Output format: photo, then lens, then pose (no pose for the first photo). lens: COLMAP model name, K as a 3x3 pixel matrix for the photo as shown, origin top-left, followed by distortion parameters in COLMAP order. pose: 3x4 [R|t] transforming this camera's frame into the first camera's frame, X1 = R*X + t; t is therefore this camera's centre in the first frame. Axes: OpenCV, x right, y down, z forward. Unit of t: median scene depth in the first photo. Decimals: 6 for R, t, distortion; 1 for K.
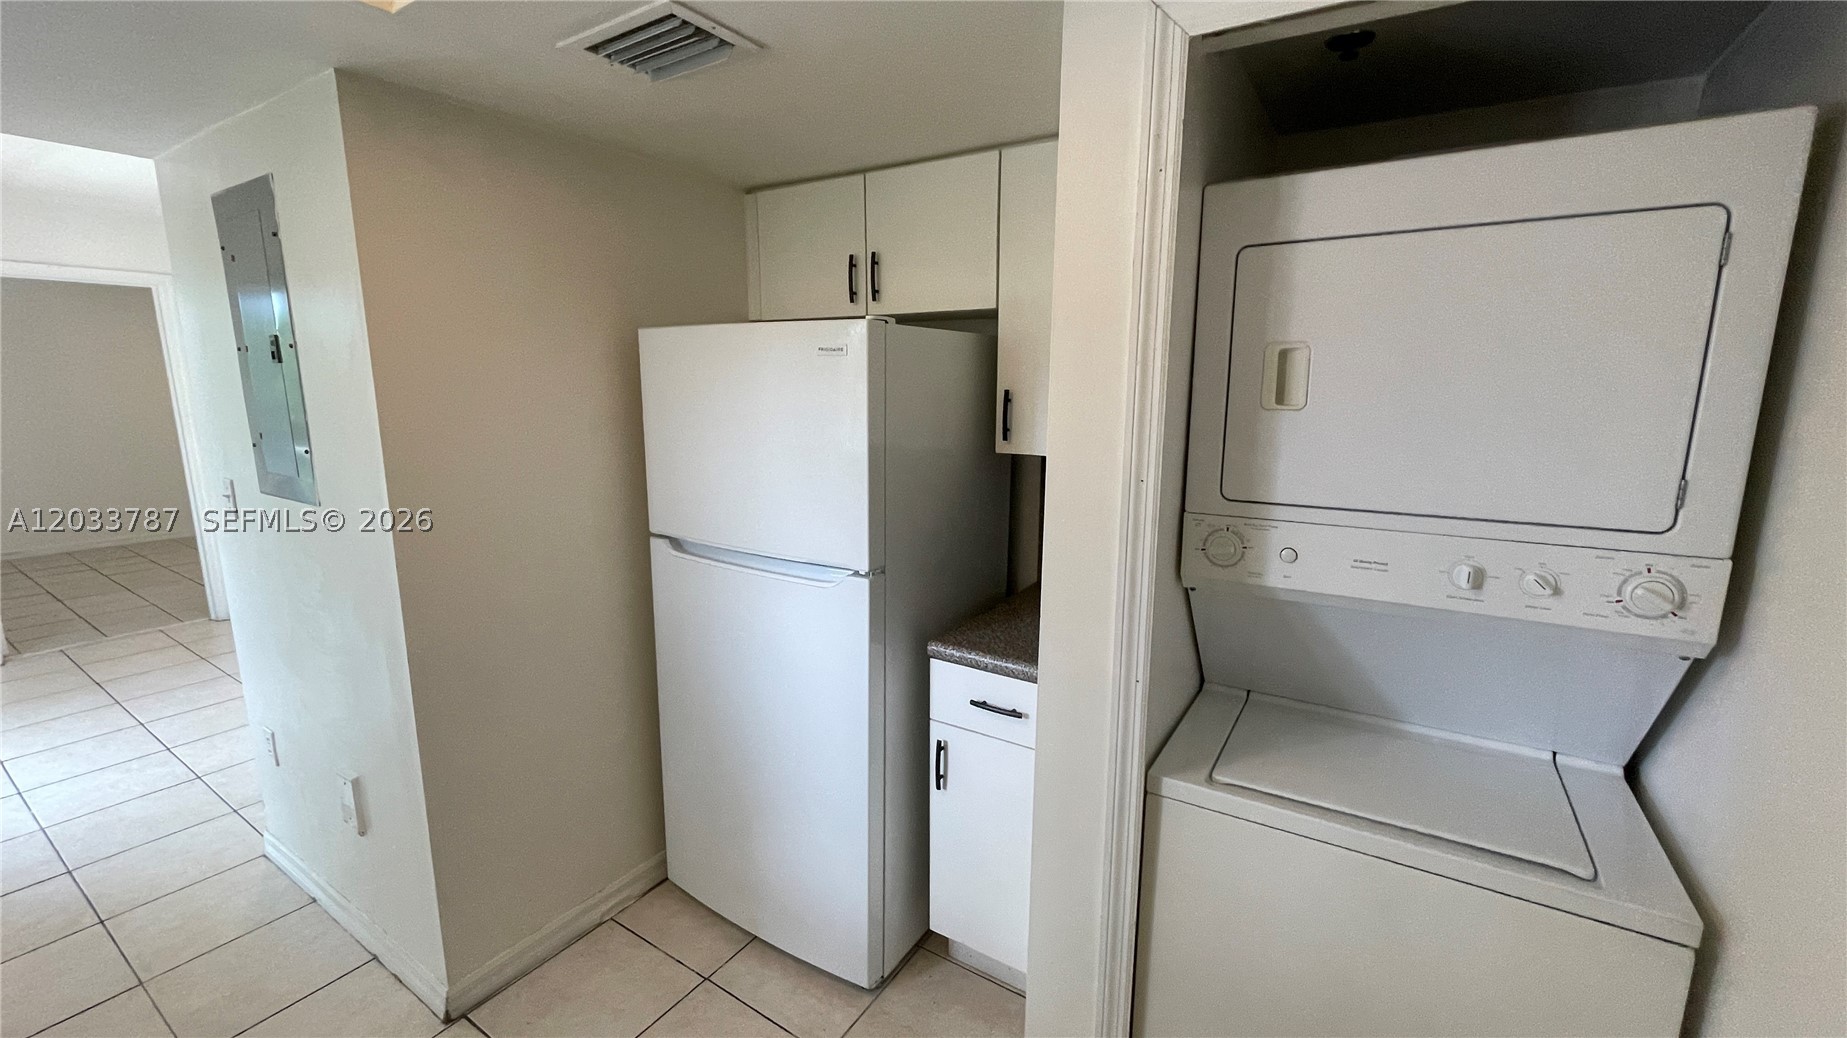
lens RADIAL K [[748.3, 0, 926.7], [0, 748.3, 514.2], [0, 0, 1]] dist [0.000096, 0.000085]
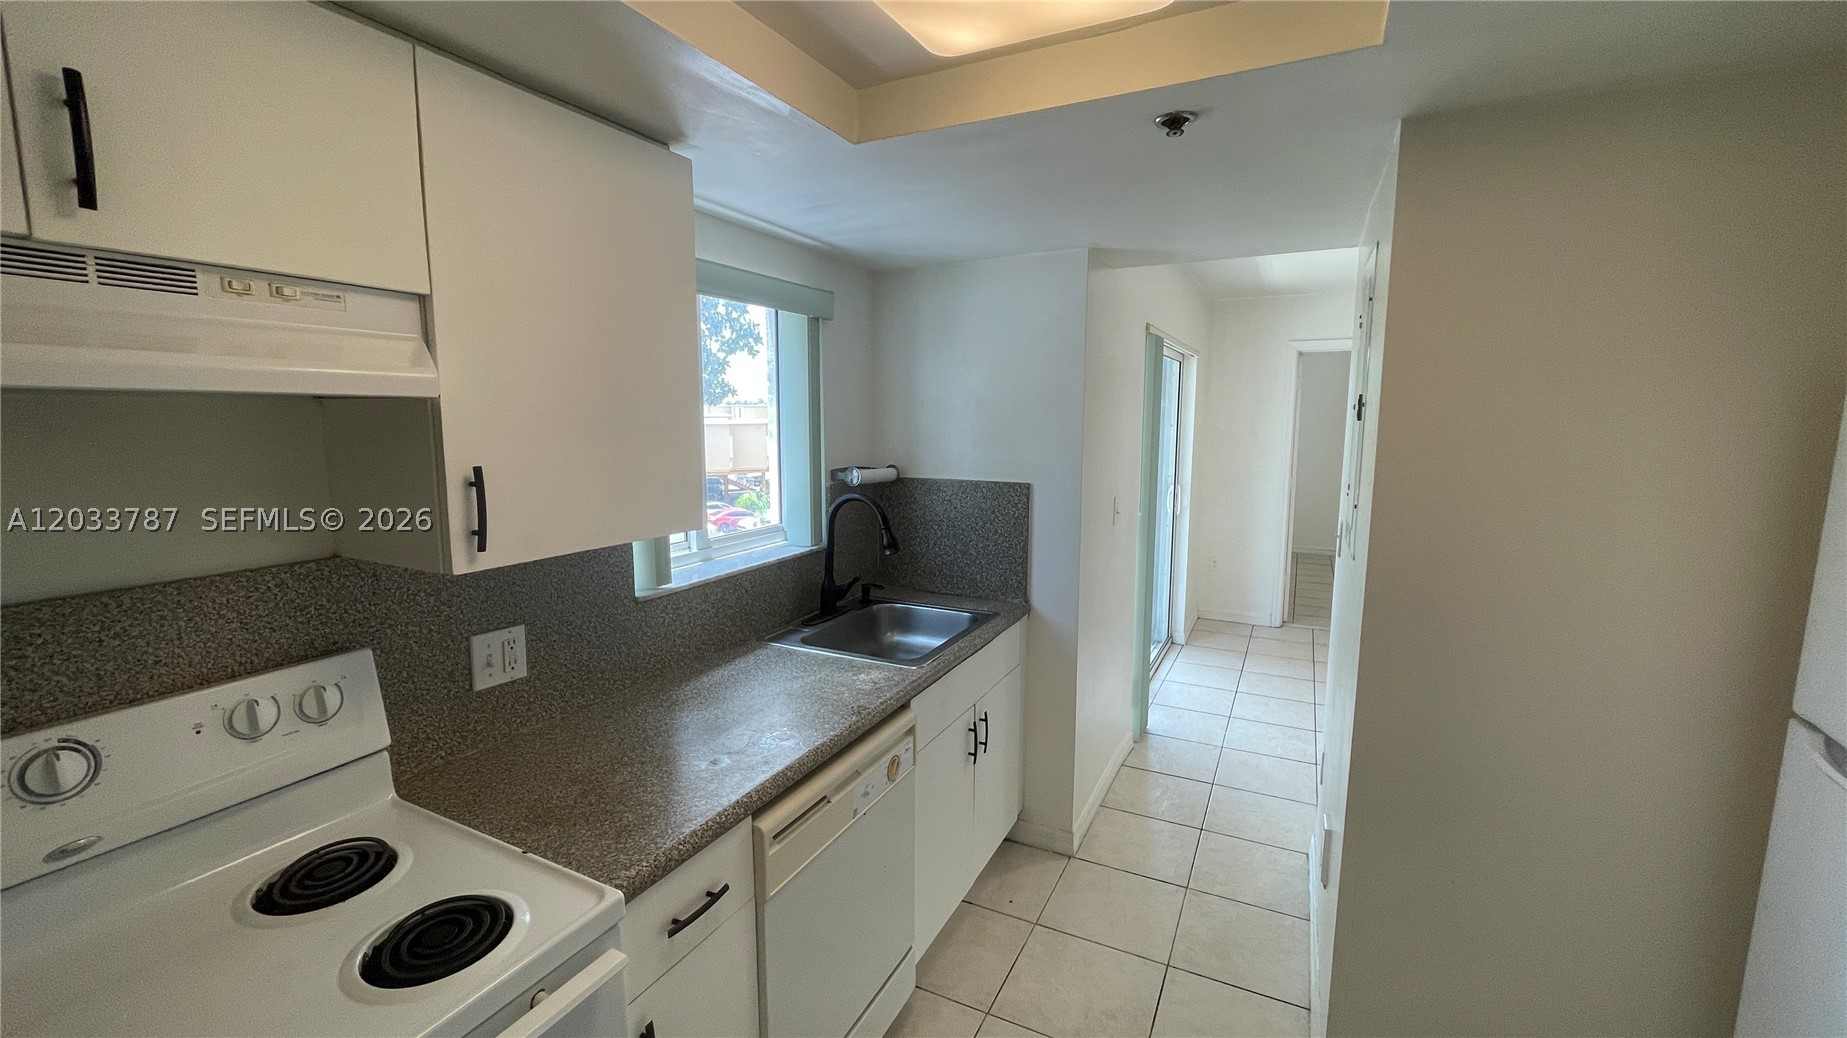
lens RADIAL K [[748.3, 0, 915.8], [0, 748.3, 515.0], [0, 0, 1]] dist [0.000096, 0.000085]
pose [[0.092445, 0.124317, -0.987927, 0.129898], [-0.175485, 0.978679, 0.106733, -0.074643], [0.980132, 0.163499, 0.112289, 0.290402]]
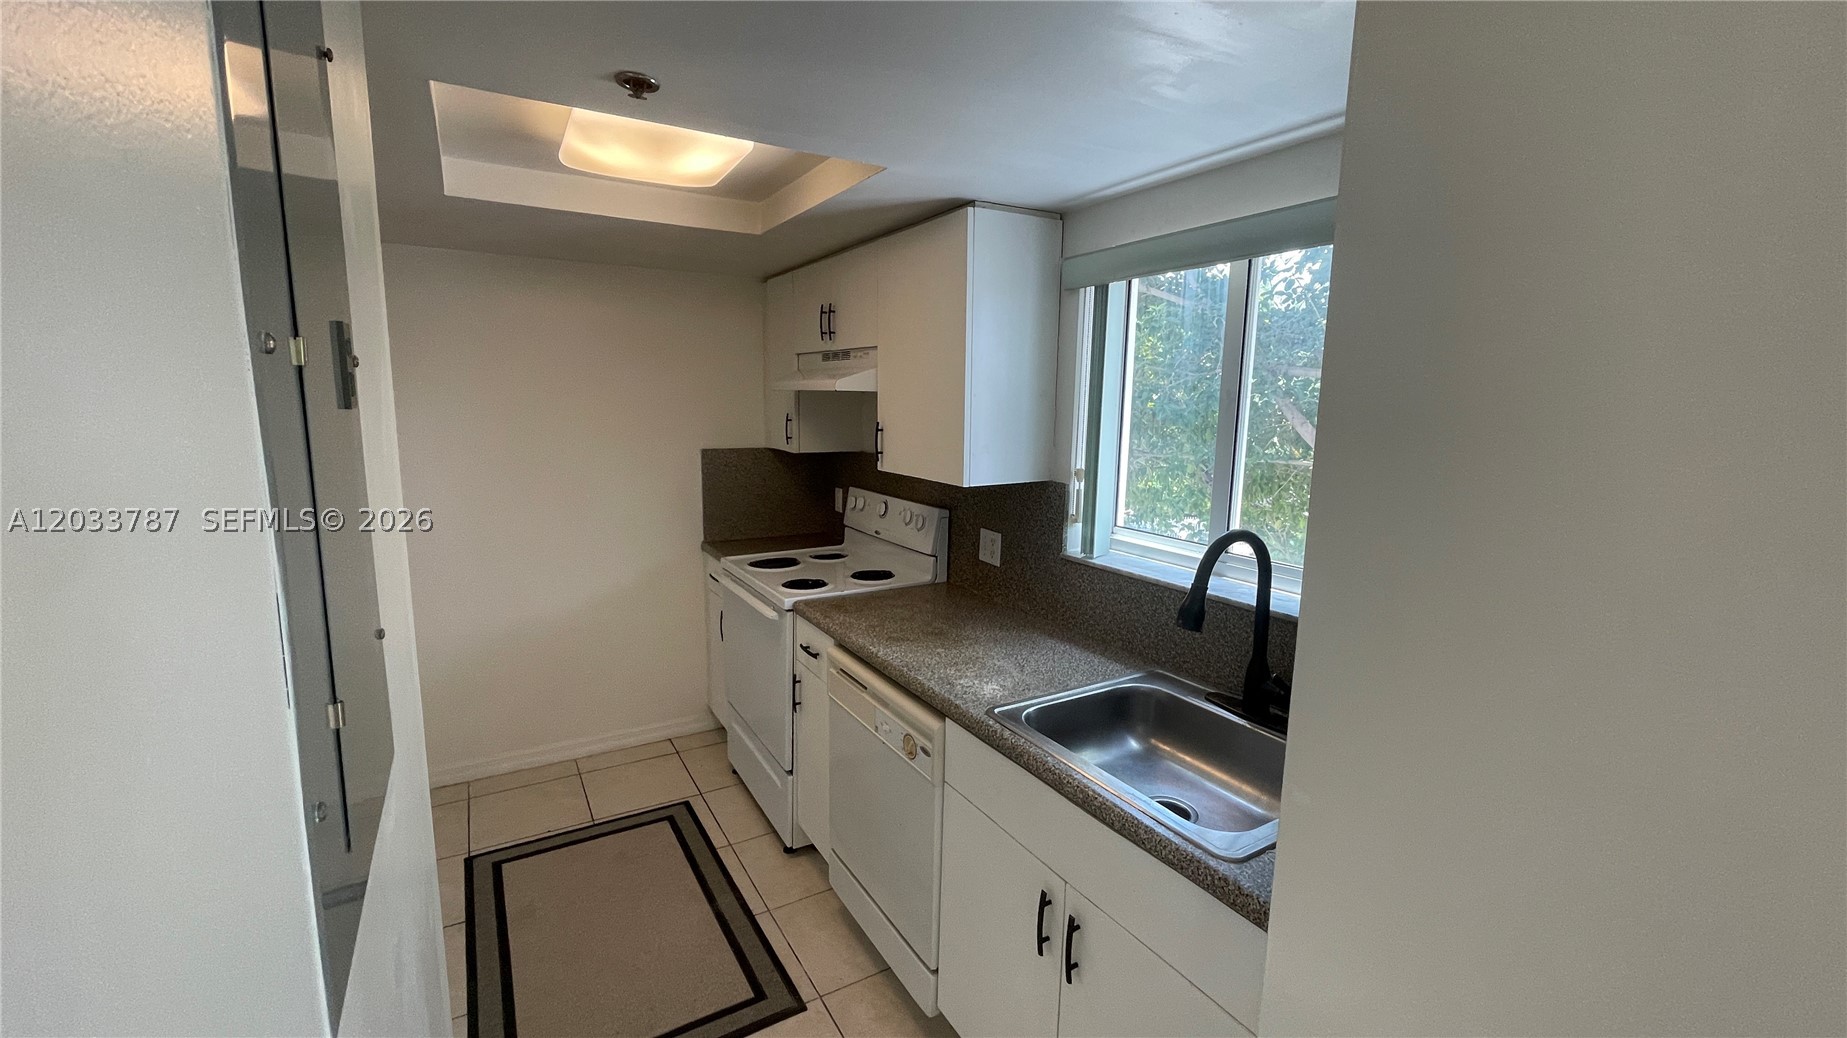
lens RADIAL K [[748.3, 0, 929.5], [0, 748.3, 518.0], [0, 0, 1]] dist [0.000096, 0.000085]
pose [[-0.898622, -0.092651, 0.428830, -1.258632], [0.055336, 0.945705, 0.320282, -0.255541], [-0.435221, 0.311542, -0.844704, 1.190088]]
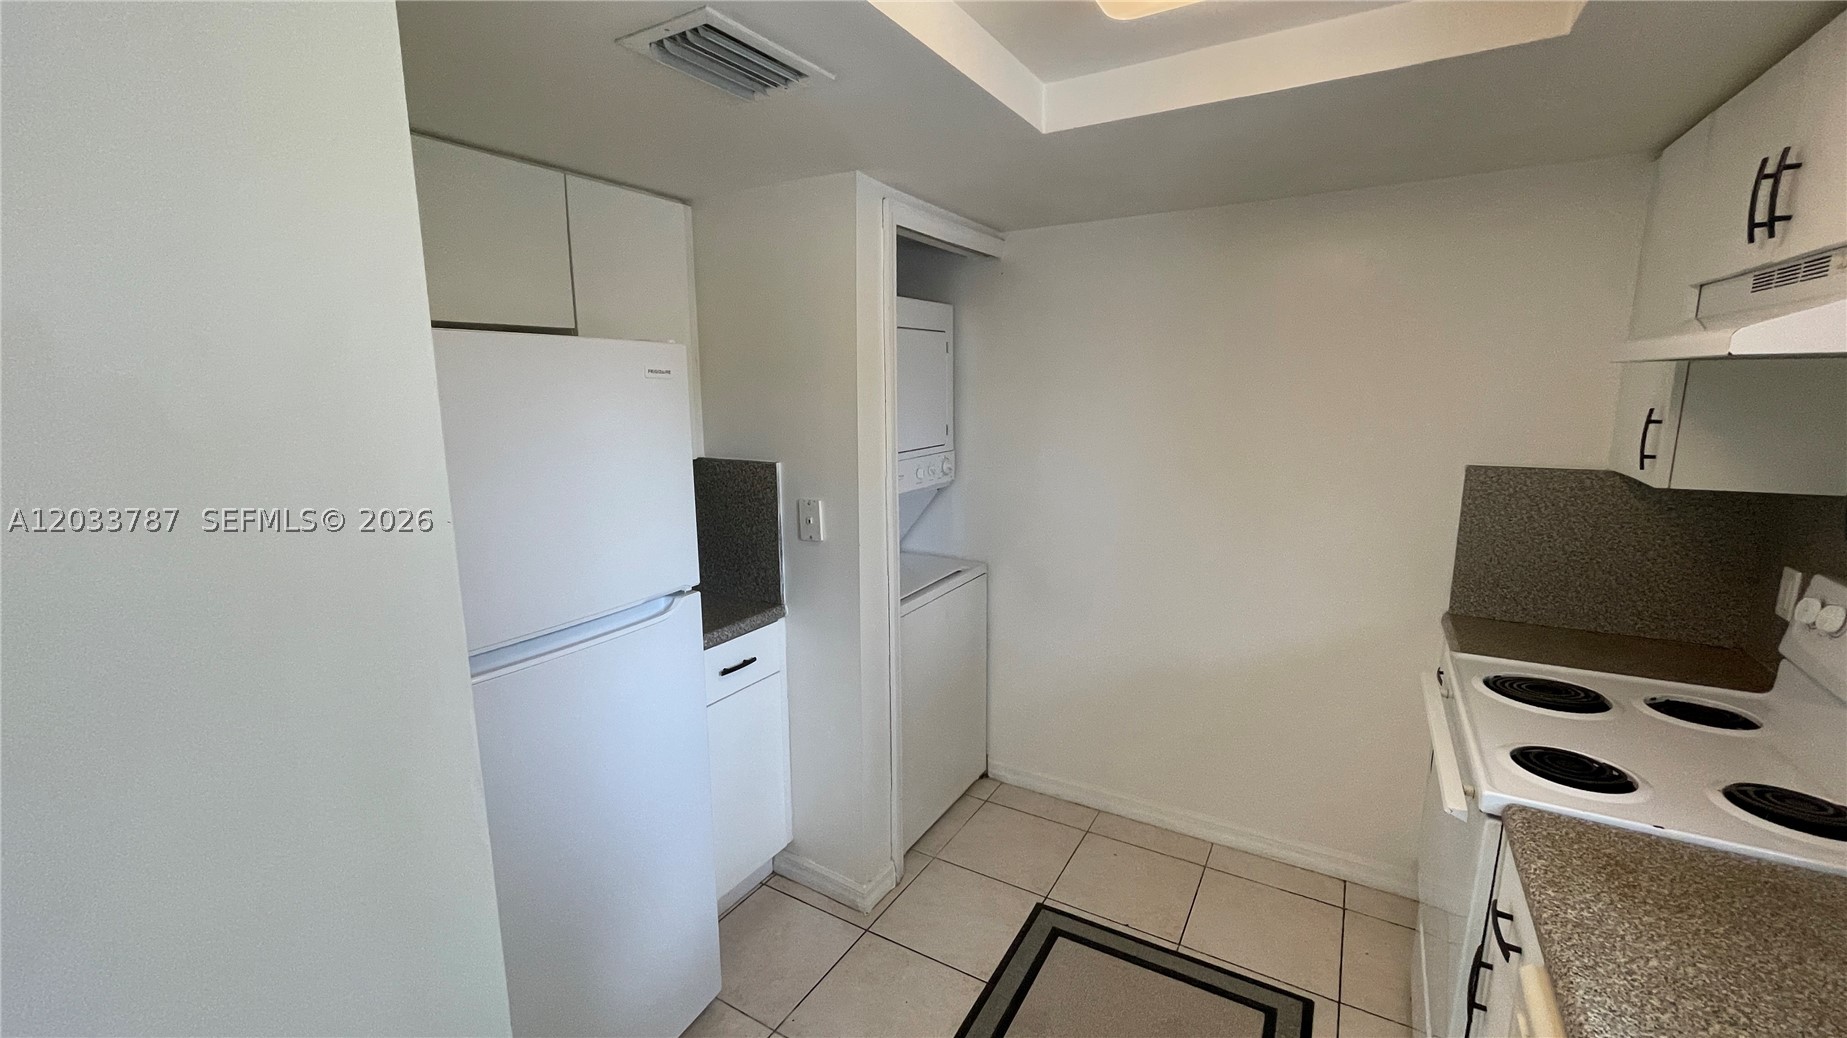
lens RADIAL K [[748.3, 0, 932.9], [0, 748.3, 515.1], [0, 0, 1]] dist [0.000096, 0.000085]
pose [[-0.039715, -0.180237, 0.982821, -1.036598], [0.184806, 0.965303, 0.184492, -0.139855], [-0.981972, 0.188958, -0.005029, 0.625441]]
